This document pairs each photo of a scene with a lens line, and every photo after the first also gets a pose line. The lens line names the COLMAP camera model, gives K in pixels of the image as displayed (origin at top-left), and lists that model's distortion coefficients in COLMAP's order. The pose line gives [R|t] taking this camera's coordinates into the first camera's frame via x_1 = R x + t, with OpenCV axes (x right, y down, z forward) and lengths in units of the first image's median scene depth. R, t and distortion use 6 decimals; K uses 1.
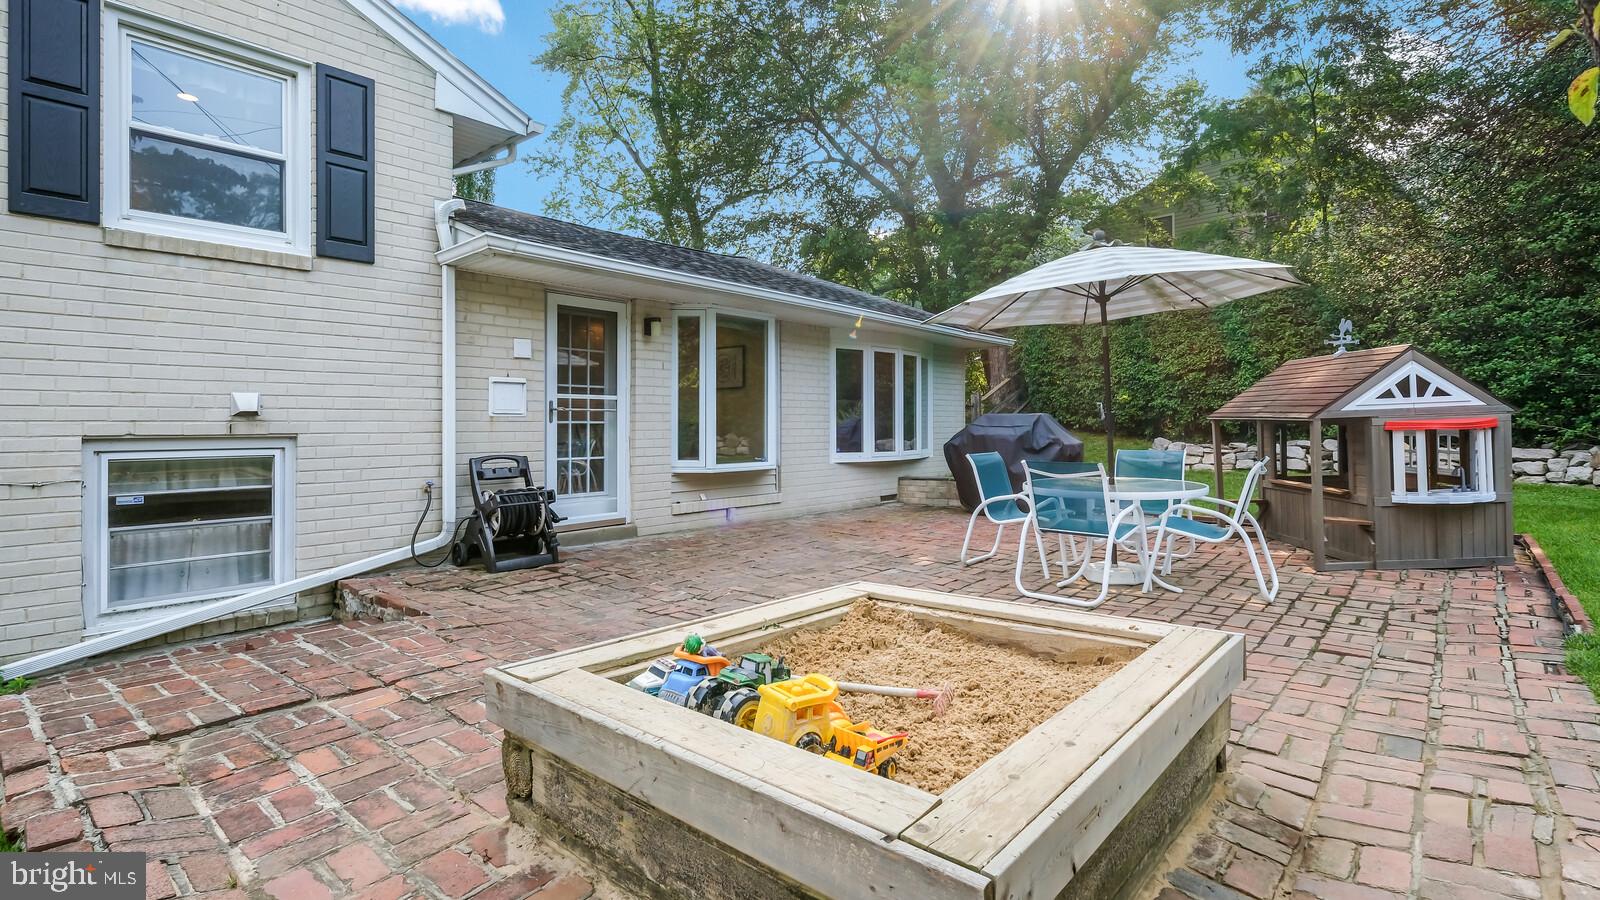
lens RADIAL K [[725.3, 0, 805.4], [0, 725.3, 401.1], [0, 0, 1]] dist [0.001479, 0.000110]
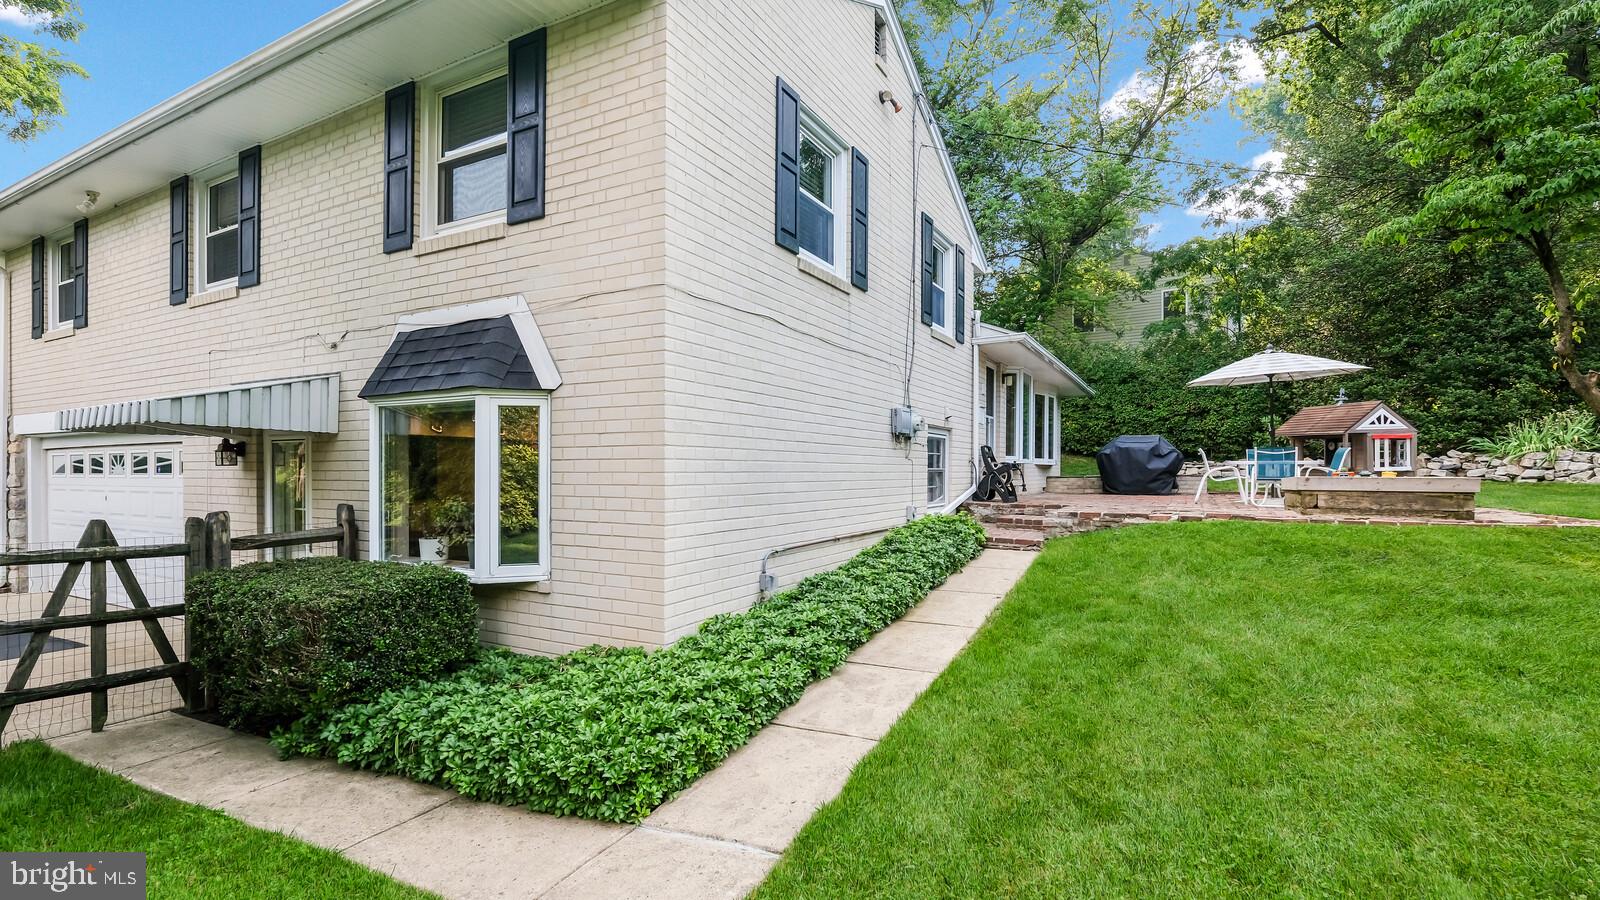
lens RADIAL K [[716.8, 0, 810.4], [0, 716.8, 436.4], [0, 0, 1]] dist [-0.001761, -0.001351]
pose [[0.976039, 0.017412, 0.216900, -1.227034], [-0.014571, 0.999786, -0.014691, 0.081490], [-0.217109, 0.011178, 0.976083, -0.688401]]
